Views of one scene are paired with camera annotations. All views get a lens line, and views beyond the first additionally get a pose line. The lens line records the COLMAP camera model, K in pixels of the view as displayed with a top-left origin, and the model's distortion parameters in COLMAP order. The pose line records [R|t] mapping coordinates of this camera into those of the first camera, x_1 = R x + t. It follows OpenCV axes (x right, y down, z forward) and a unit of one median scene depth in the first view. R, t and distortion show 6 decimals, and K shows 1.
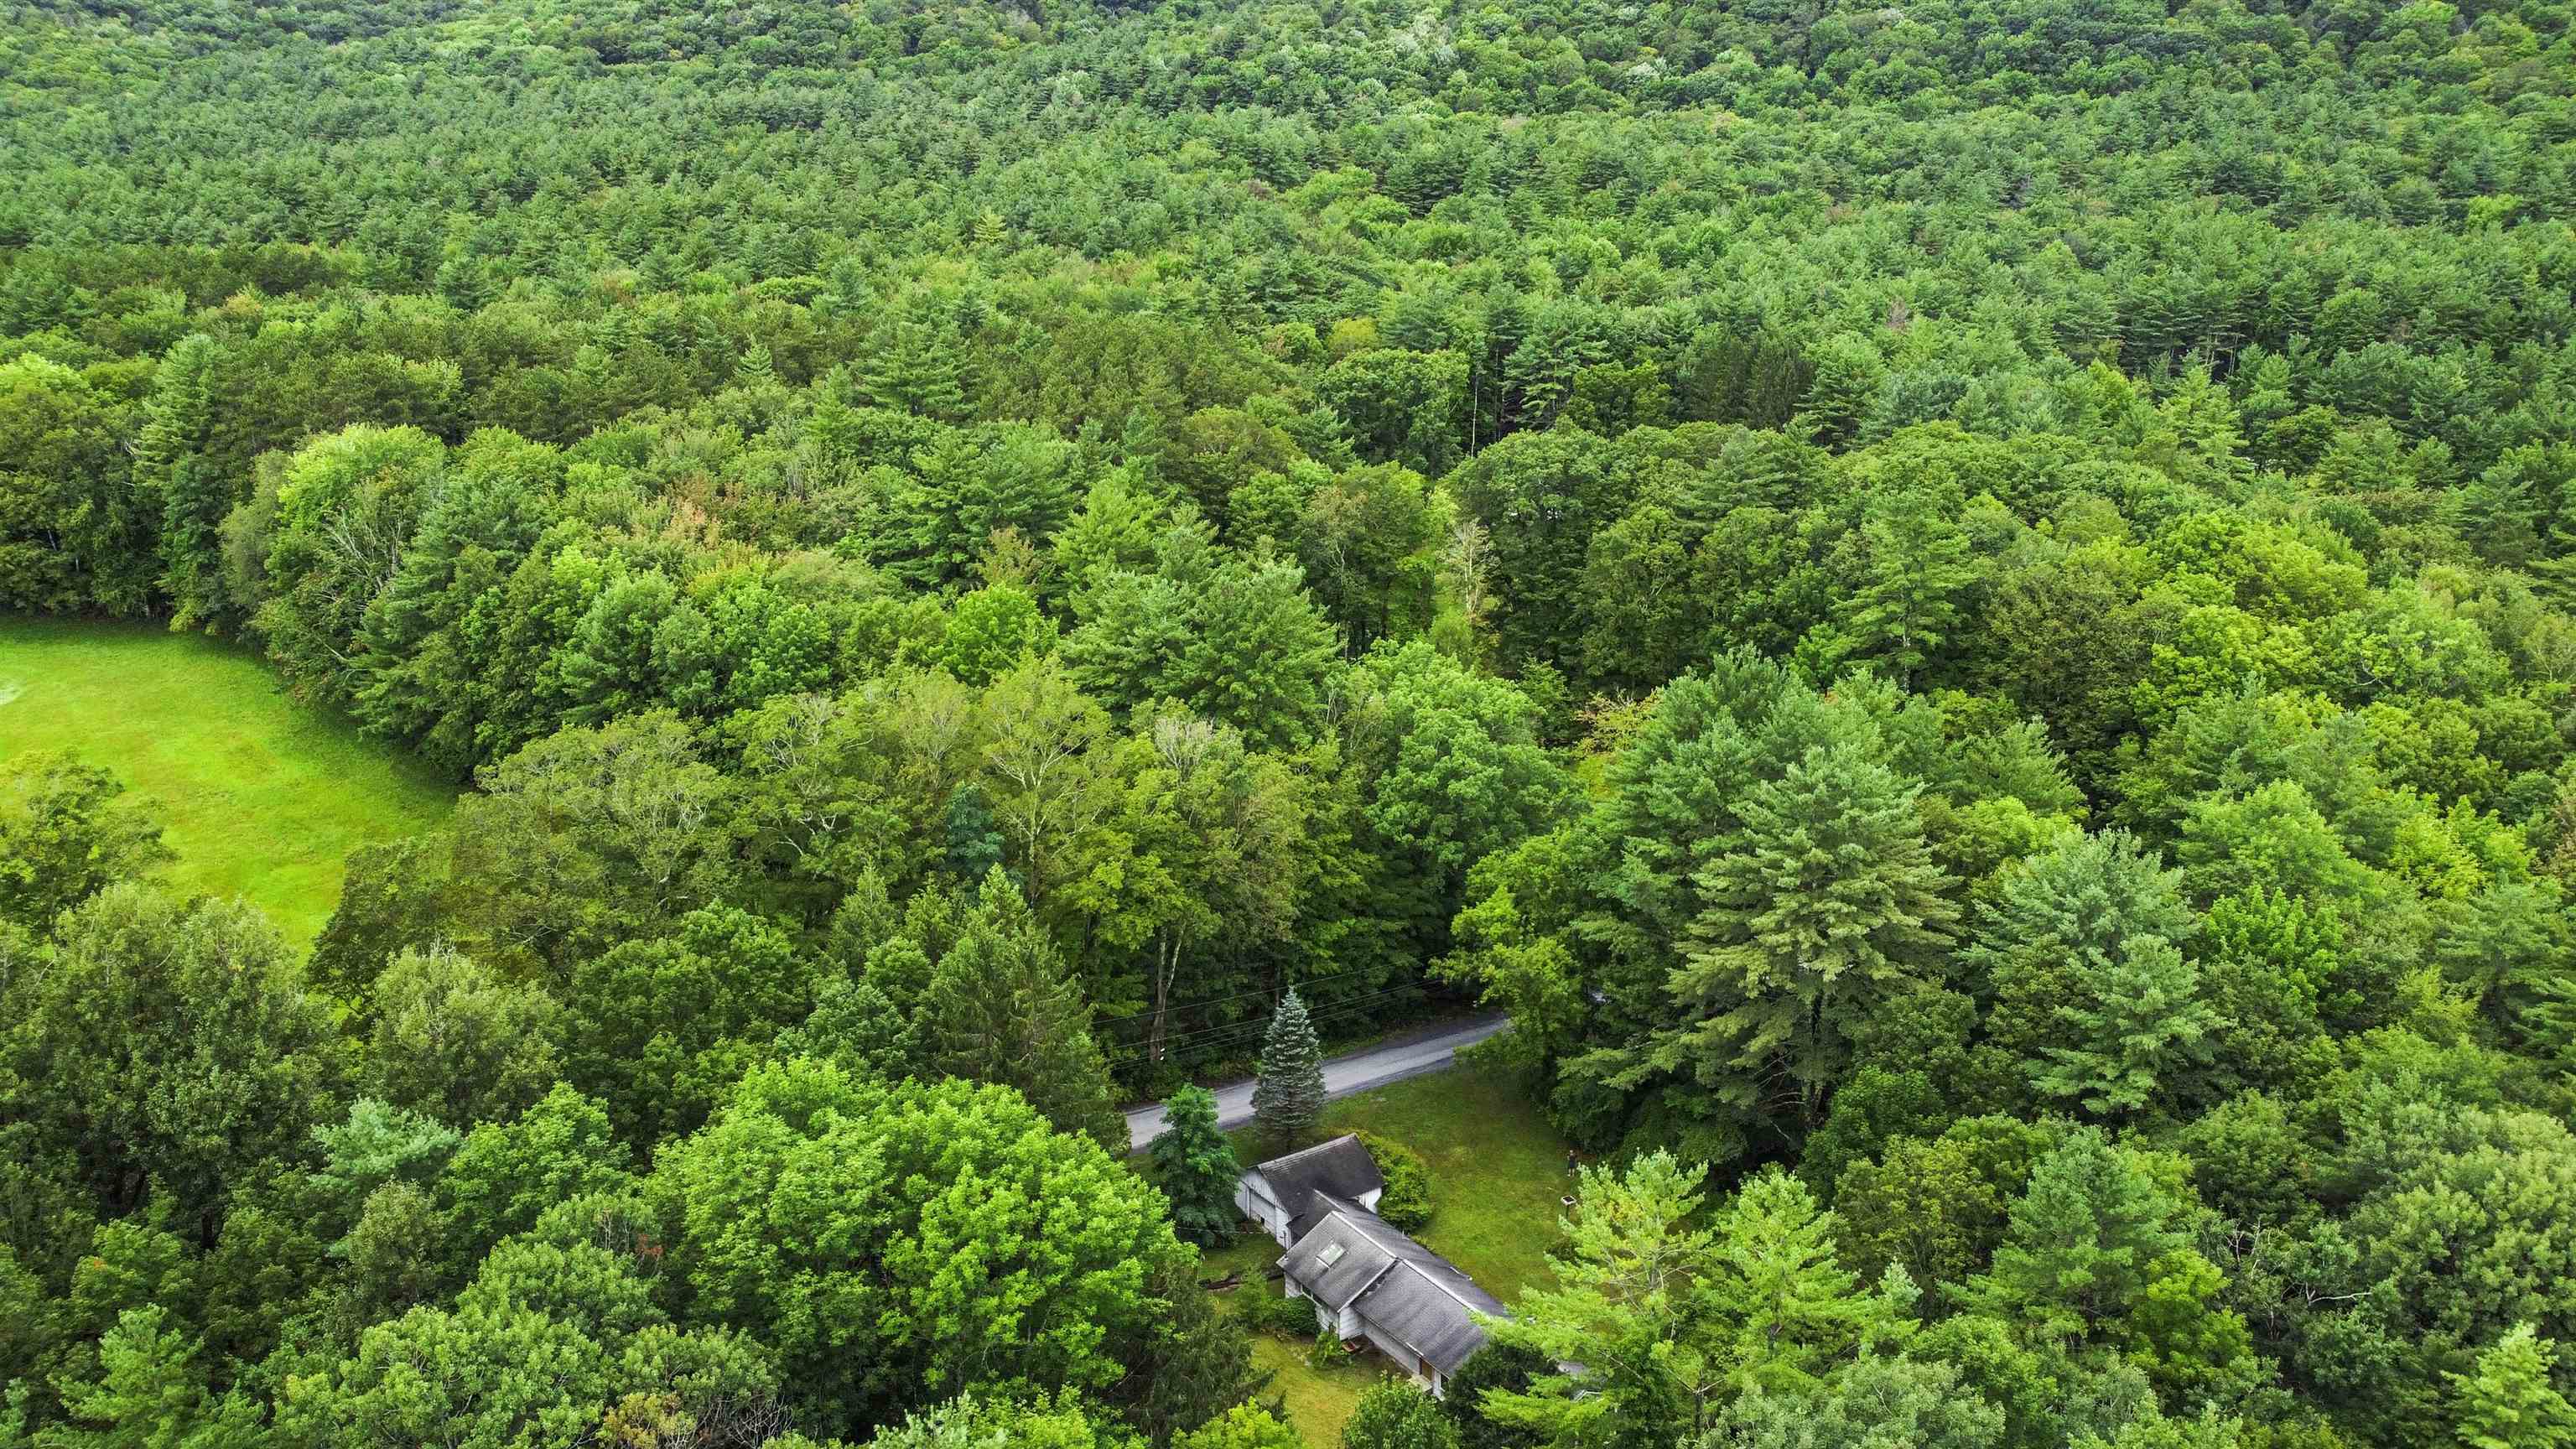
lens RADIAL K [[1927.7, 0, 1290.9], [0, 1927.7, 730.9], [0, 0, 1]] dist [0.004371, -0.004378]
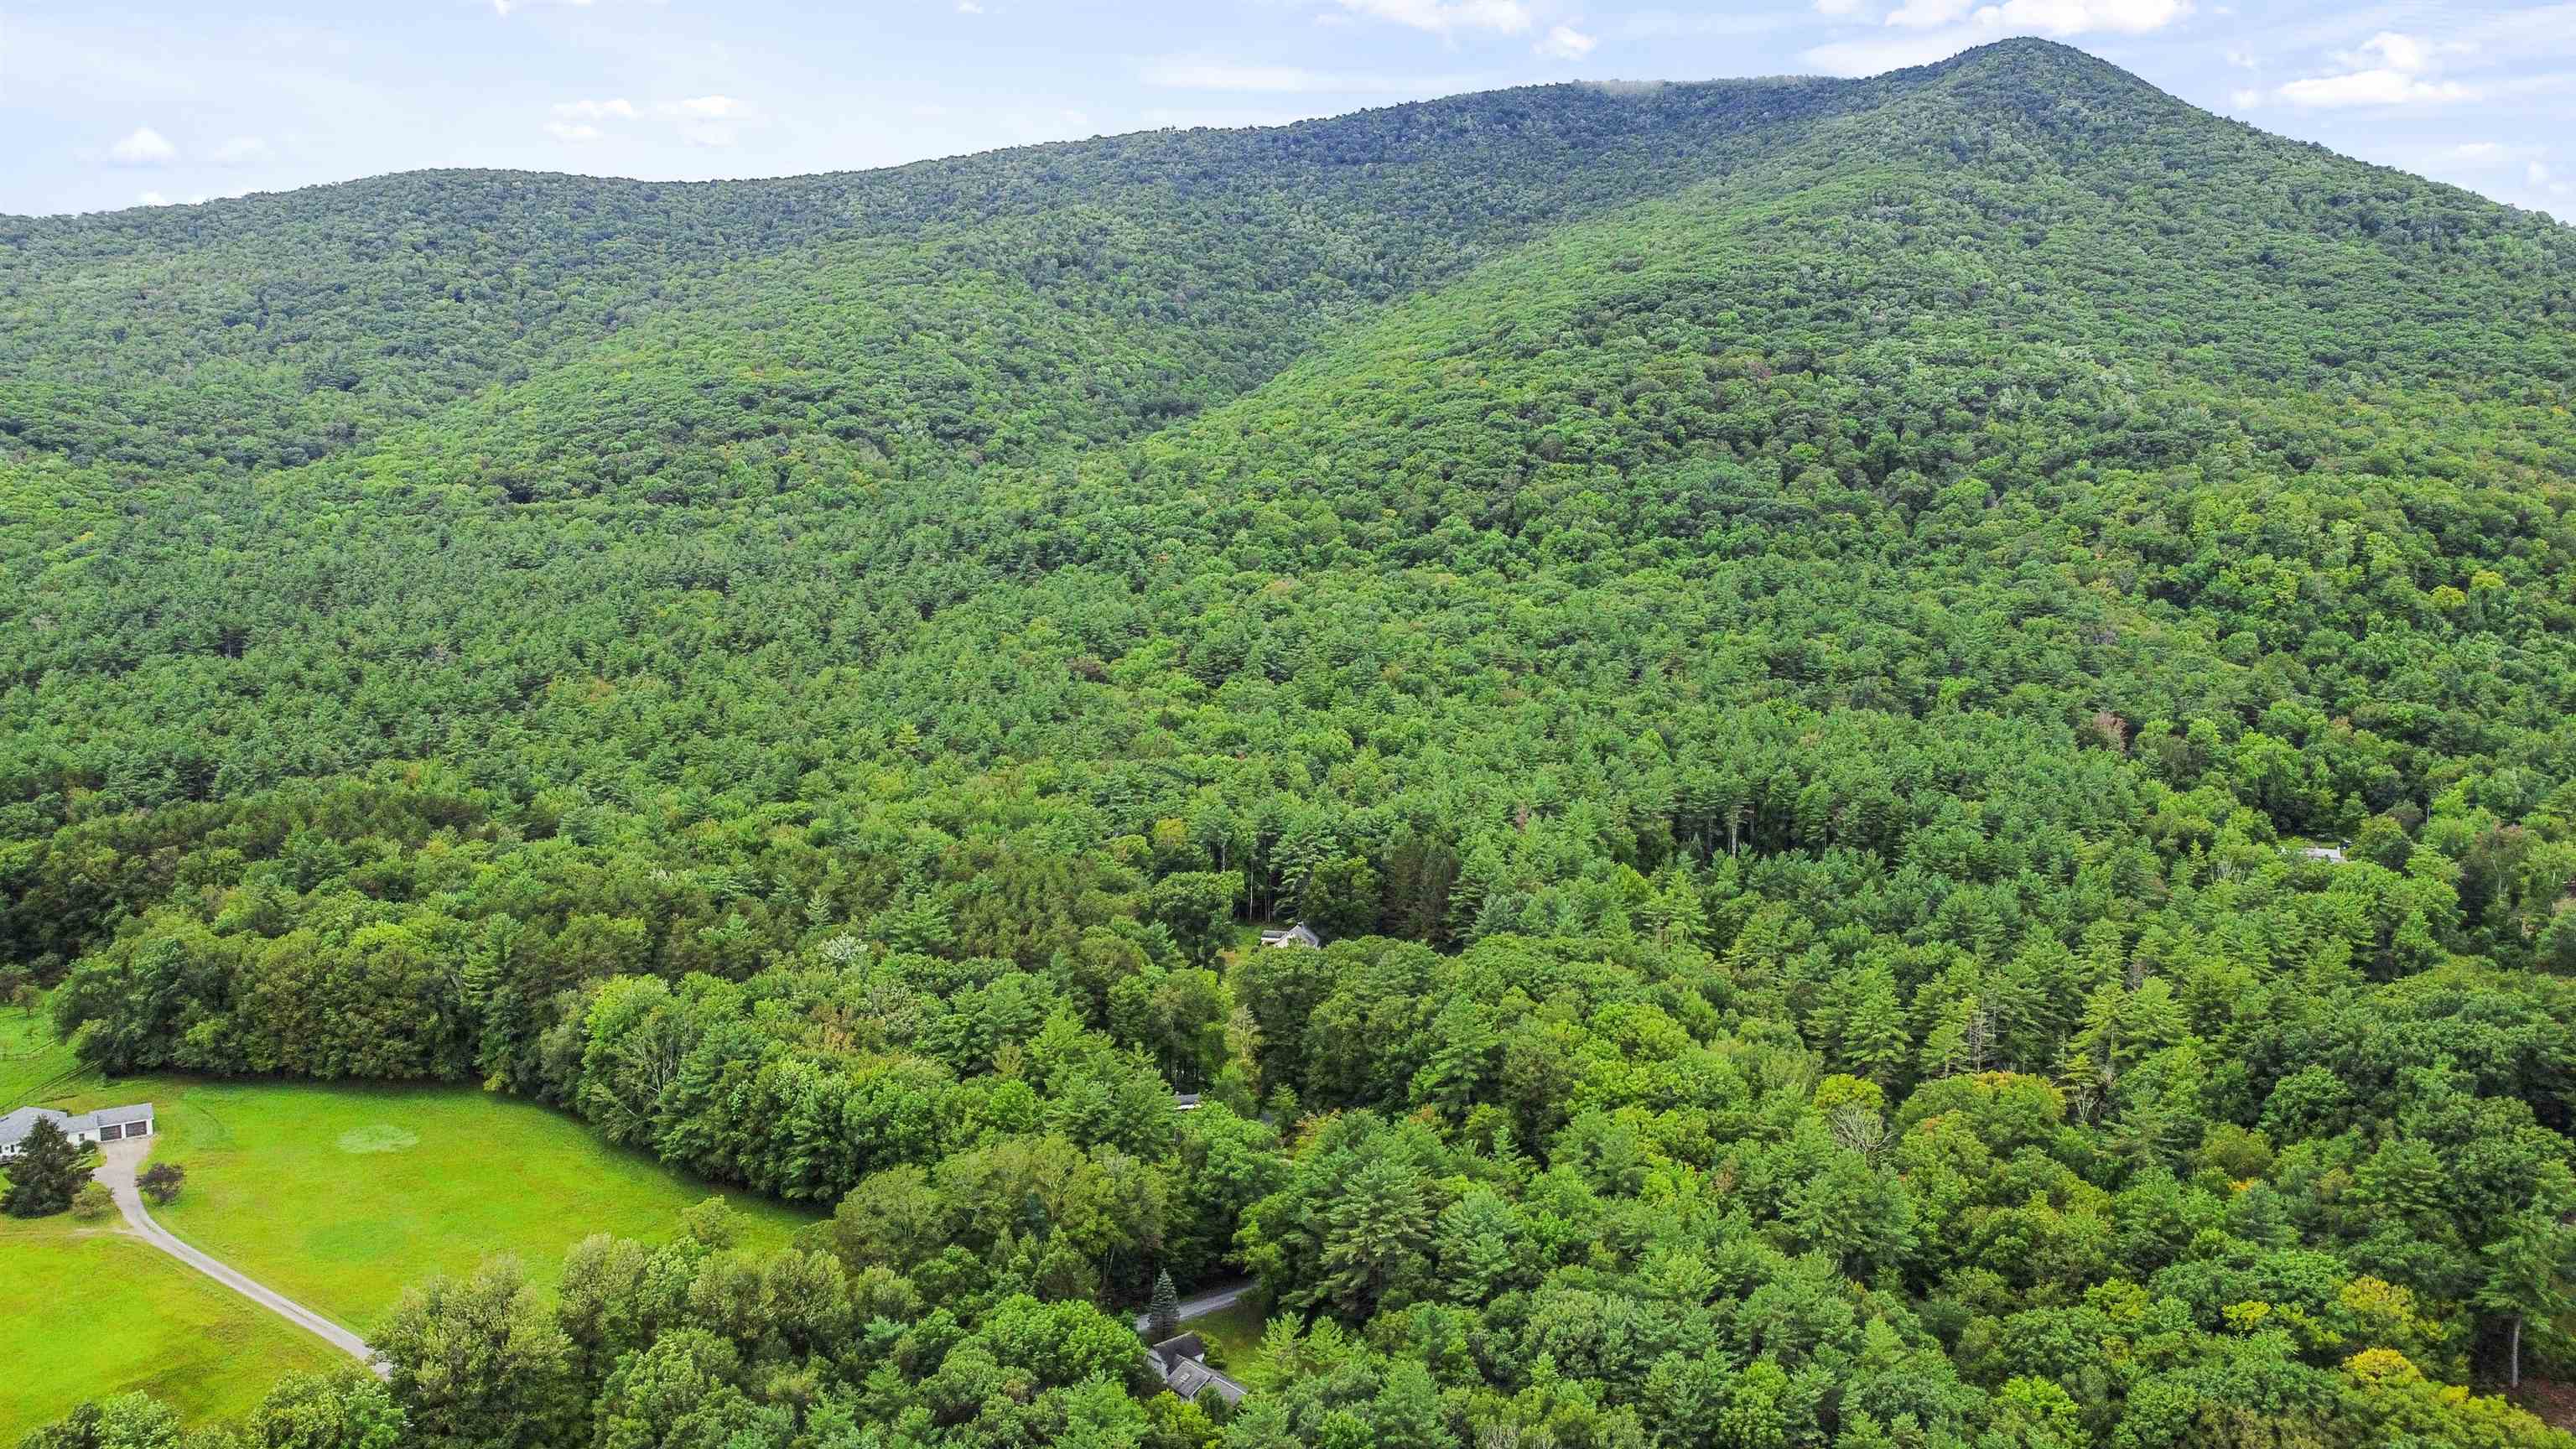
lens RADIAL K [[1927.7, 0, 1274.7], [0, 1927.7, 720.1], [0, 0, 1]] dist [0.004371, -0.004378]
pose [[0.995437, -0.018546, 0.093604, -0.041953], [0.032902, 0.987484, -0.154246, -0.092884], [-0.089572, 0.156622, 0.983589, -0.823039]]
